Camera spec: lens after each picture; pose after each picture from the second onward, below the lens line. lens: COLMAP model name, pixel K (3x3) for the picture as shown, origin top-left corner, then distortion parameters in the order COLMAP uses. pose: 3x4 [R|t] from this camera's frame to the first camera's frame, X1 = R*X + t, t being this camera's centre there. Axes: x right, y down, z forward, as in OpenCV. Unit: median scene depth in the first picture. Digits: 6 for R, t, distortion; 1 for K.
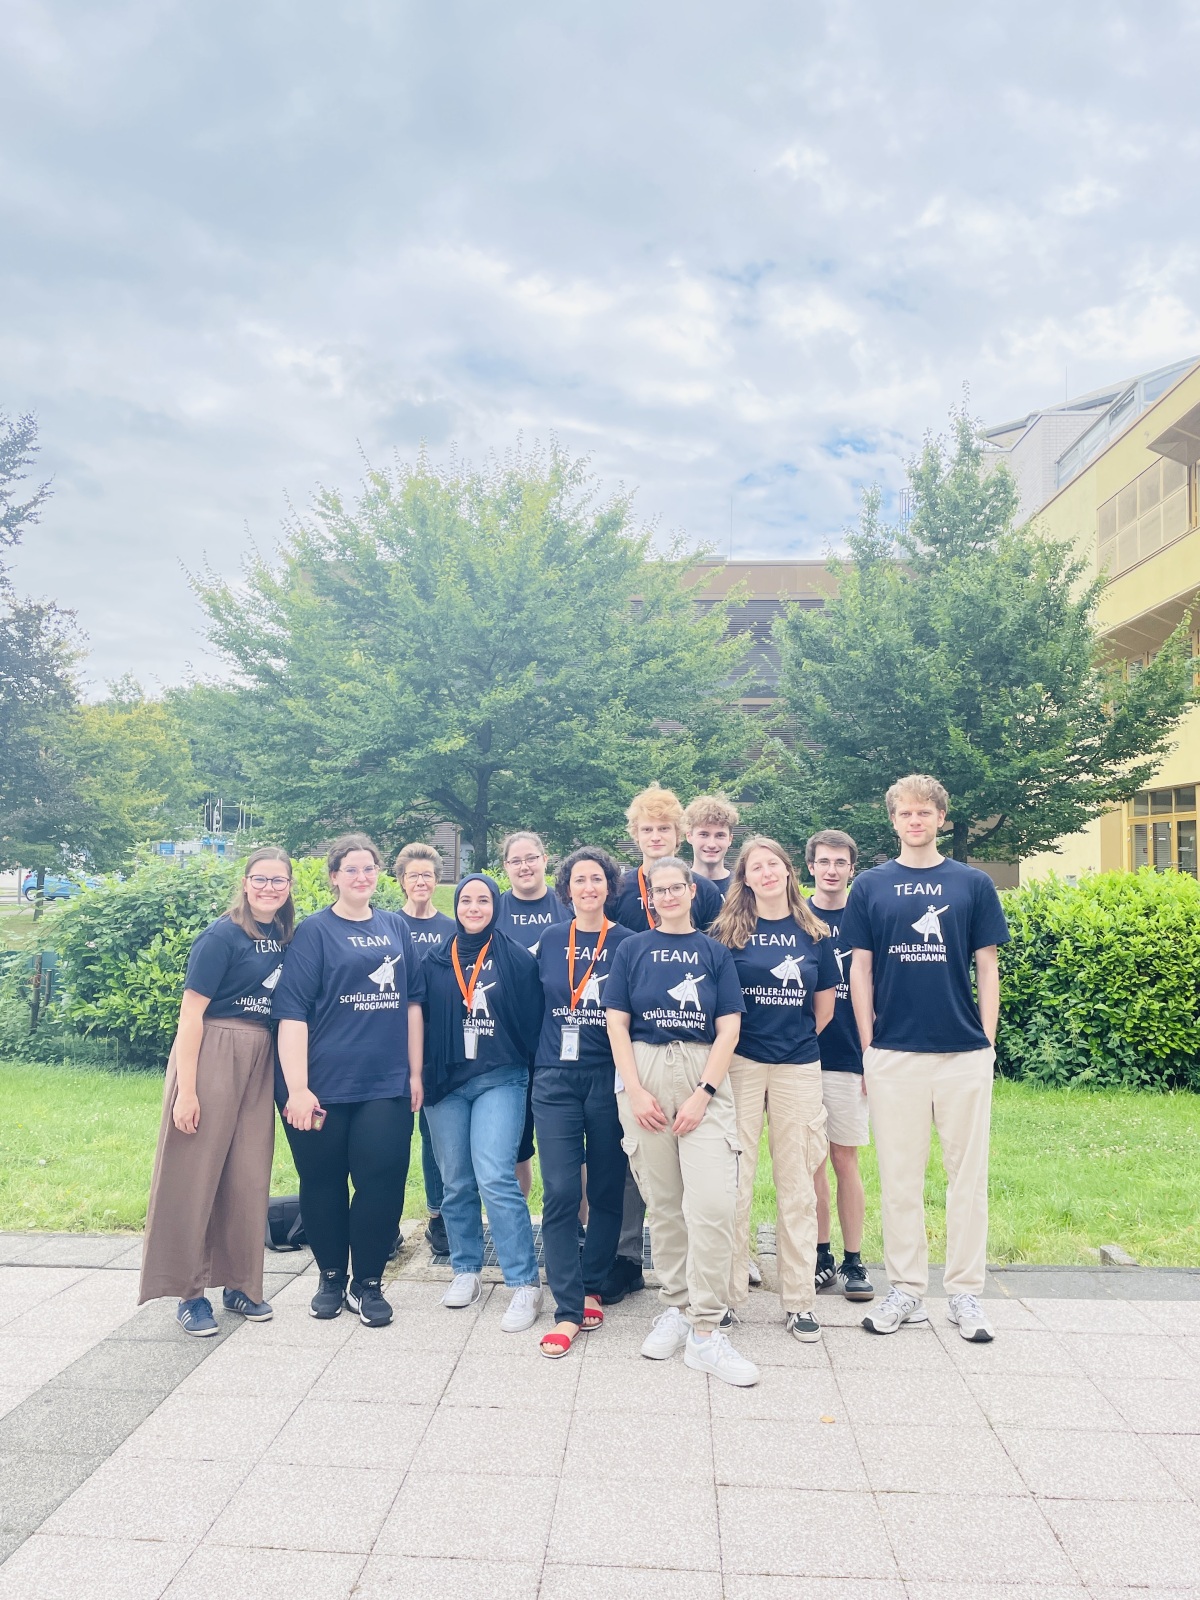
lens RADIAL K [[1219.5, 0, 600.0], [0, 1219.5, 800.0], [0, 0, 1]] dist [0.100127, -0.000251]
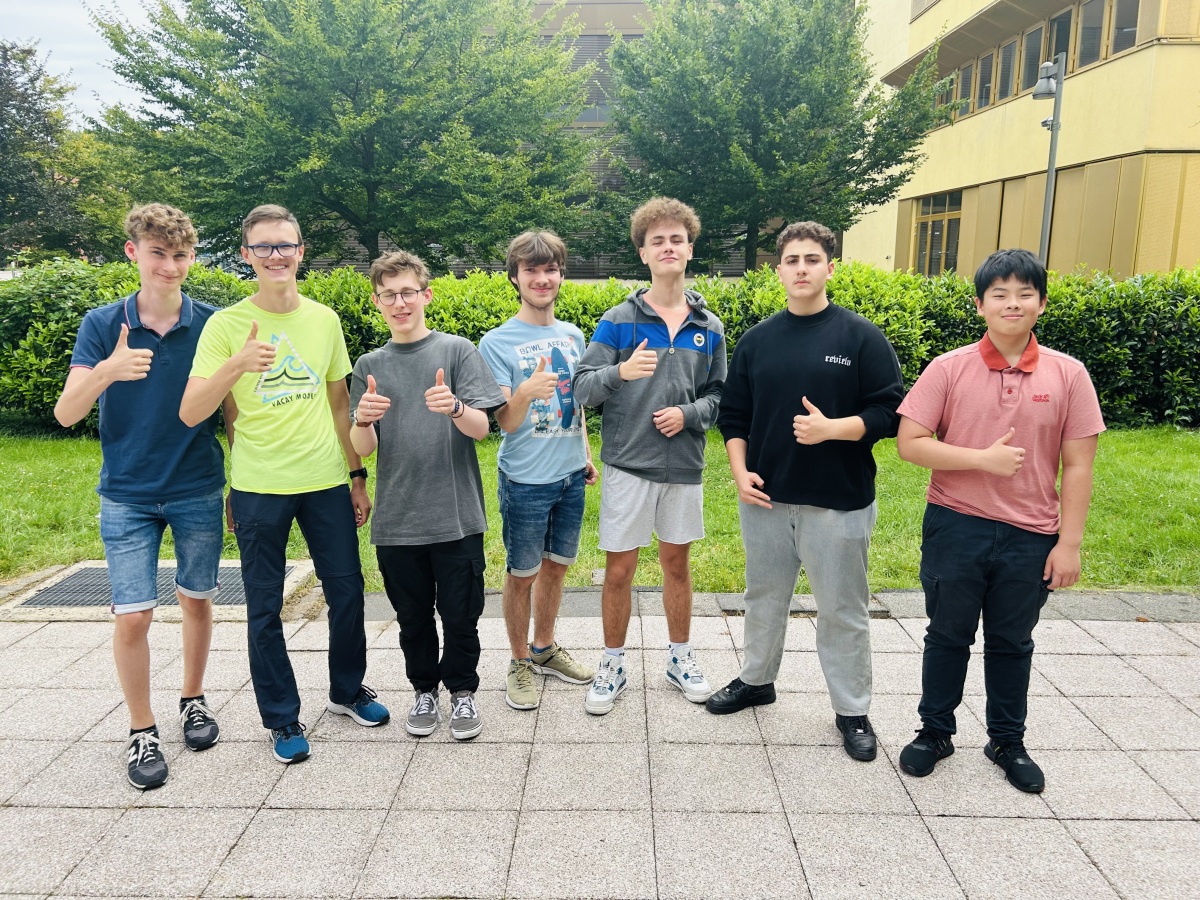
lens RADIAL K [[921.6, 0, 600.0], [0, 921.6, 450.0], [0, 0, 1]] dist [0.031296, -0.008278]
pose [[0.999573, -0.020383, 0.020945, 0.118477], [0.014422, 0.967332, 0.253103, 0.000402], [-0.025420, -0.252693, 0.967213, 0.039294]]
